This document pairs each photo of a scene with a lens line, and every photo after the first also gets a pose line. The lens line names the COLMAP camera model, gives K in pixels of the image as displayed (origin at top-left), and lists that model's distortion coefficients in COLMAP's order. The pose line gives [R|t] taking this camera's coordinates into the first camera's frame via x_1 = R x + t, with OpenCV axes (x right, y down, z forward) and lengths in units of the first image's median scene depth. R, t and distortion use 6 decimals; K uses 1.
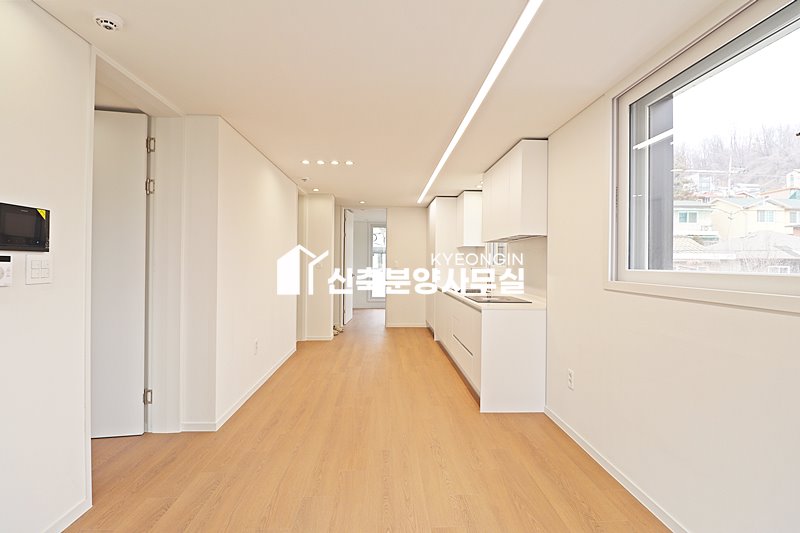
lens RADIAL K [[375.5, 0, 400.0], [0, 375.5, 266.5], [0, 0, 1]] dist [0.022238, -0.020927]
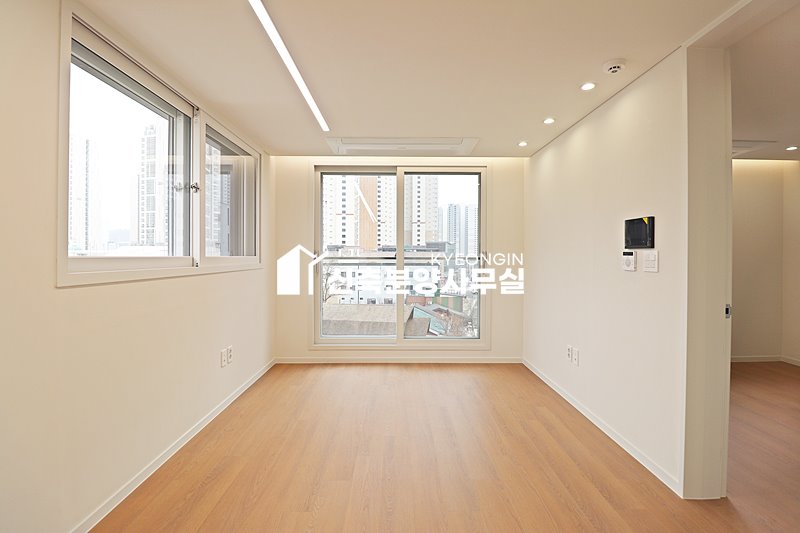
lens RADIAL K [[374.4, 0, 396.0], [0, 374.4, 261.5], [0, 0, 1]] dist [-0.000890, -0.000298]
pose [[-0.999082, -0.015704, 0.039864, -0.059019], [-0.014798, 0.999628, 0.022917, -0.005063], [-0.040209, 0.022307, -0.998942, 1.435382]]
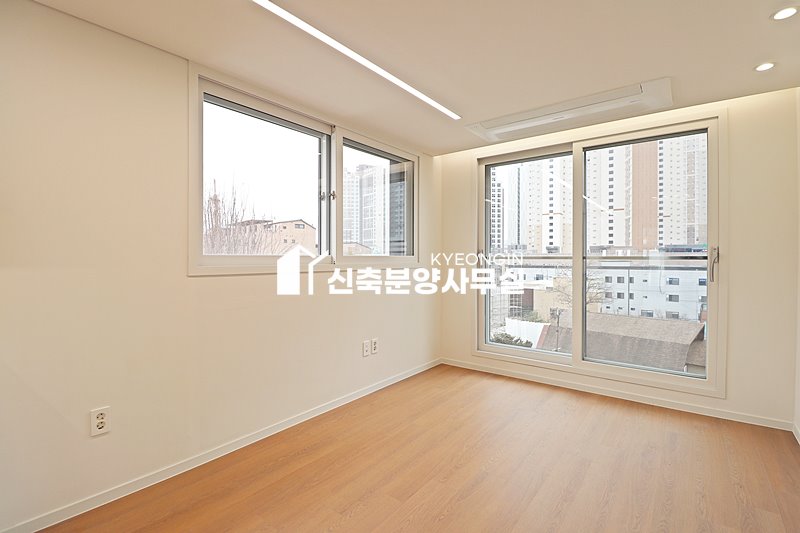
lens RADIAL K [[377.4, 0, 397.0], [0, 377.4, 261.2], [0, 0, 1]] dist [-0.001435, -0.000661]
pose [[-0.757371, -0.016885, 0.652767, -0.382986], [-0.003848, 0.999764, 0.021396, 0.004458], [-0.652974, 0.013693, -0.757257, 1.205965]]
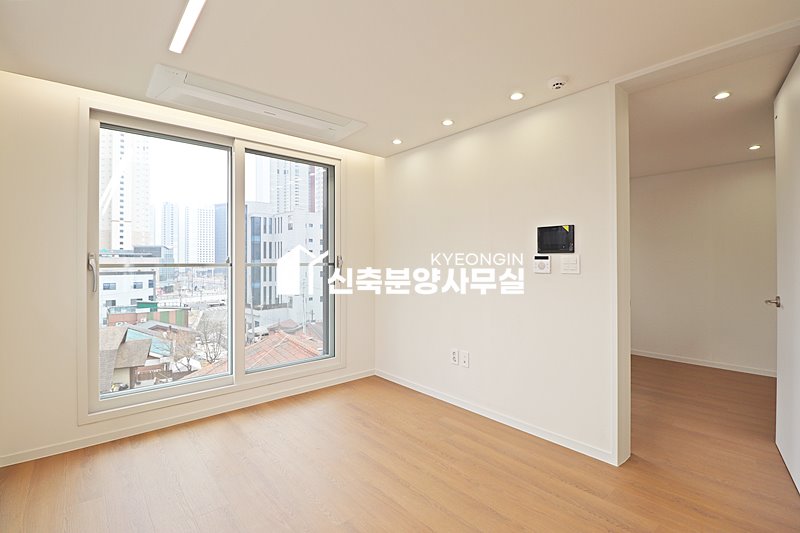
lens RADIAL K [[374.4, 0, 396.0], [0, 374.4, 261.5], [0, 0, 1]] dist [-0.000890, -0.000298]
pose [[-0.786554, -0.010872, -0.617426, 0.325438], [-0.011431, 0.999930, -0.003045, 0.005651], [0.617416, 0.004663, -0.786623, 1.061457]]
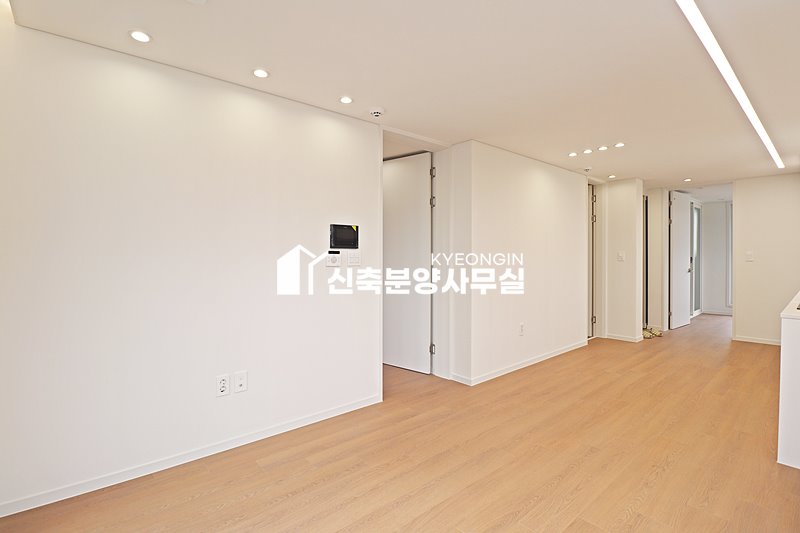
lens RADIAL K [[377.4, 0, 397.0], [0, 377.4, 261.2], [0, 0, 1]] dist [-0.001435, -0.000661]
pose [[0.622473, 0.002055, -0.782638, 0.376875], [-0.001869, 0.999998, 0.001140, 0.012098], [0.782639, 0.000753, 0.622475, 0.006139]]
